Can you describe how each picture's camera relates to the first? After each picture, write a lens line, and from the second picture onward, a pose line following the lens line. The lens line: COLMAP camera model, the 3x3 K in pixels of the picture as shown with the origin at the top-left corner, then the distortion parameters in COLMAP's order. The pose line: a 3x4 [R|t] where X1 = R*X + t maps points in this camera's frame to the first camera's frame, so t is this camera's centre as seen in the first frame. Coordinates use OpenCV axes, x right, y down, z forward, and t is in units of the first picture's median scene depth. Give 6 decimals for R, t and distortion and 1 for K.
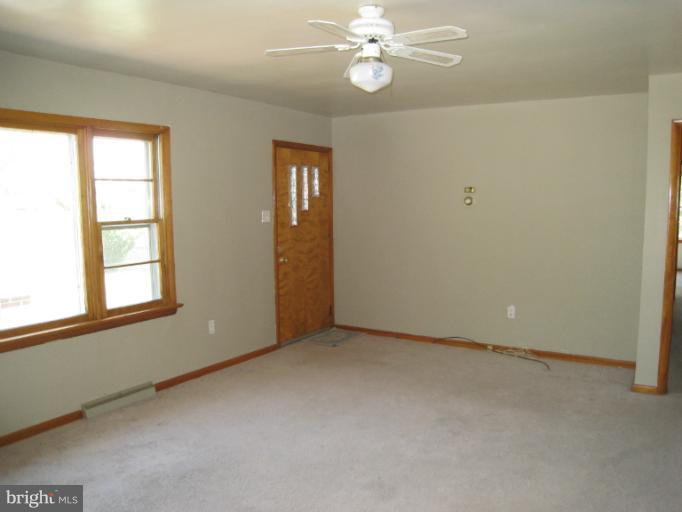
lens RADIAL K [[560.8, 0, 341.0], [0, 560.8, 256.0], [0, 0, 1]] dist [-0.170578, 0.121294]
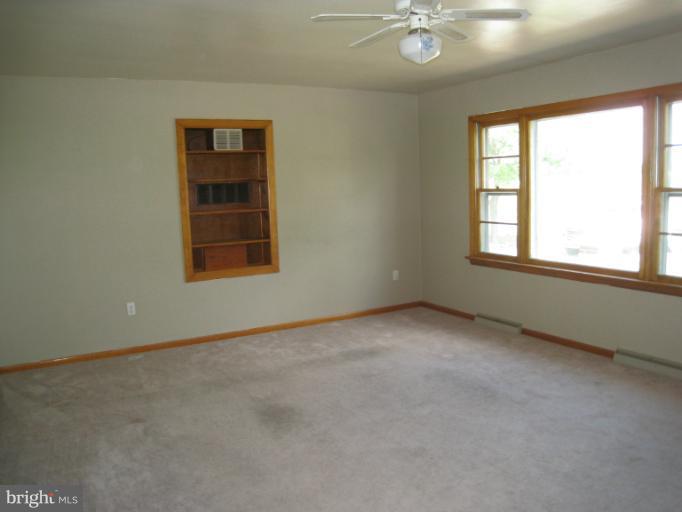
lens RADIAL K [[560.8, 0, 341.0], [0, 560.8, 256.0], [0, 0, 1]] dist [-0.170578, 0.121294]
pose [[-0.496353, 0.133195, -0.857842, 0.870218], [-0.048478, 0.982365, 0.180579, -0.116757], [0.866766, 0.131218, -0.481143, 1.226007]]
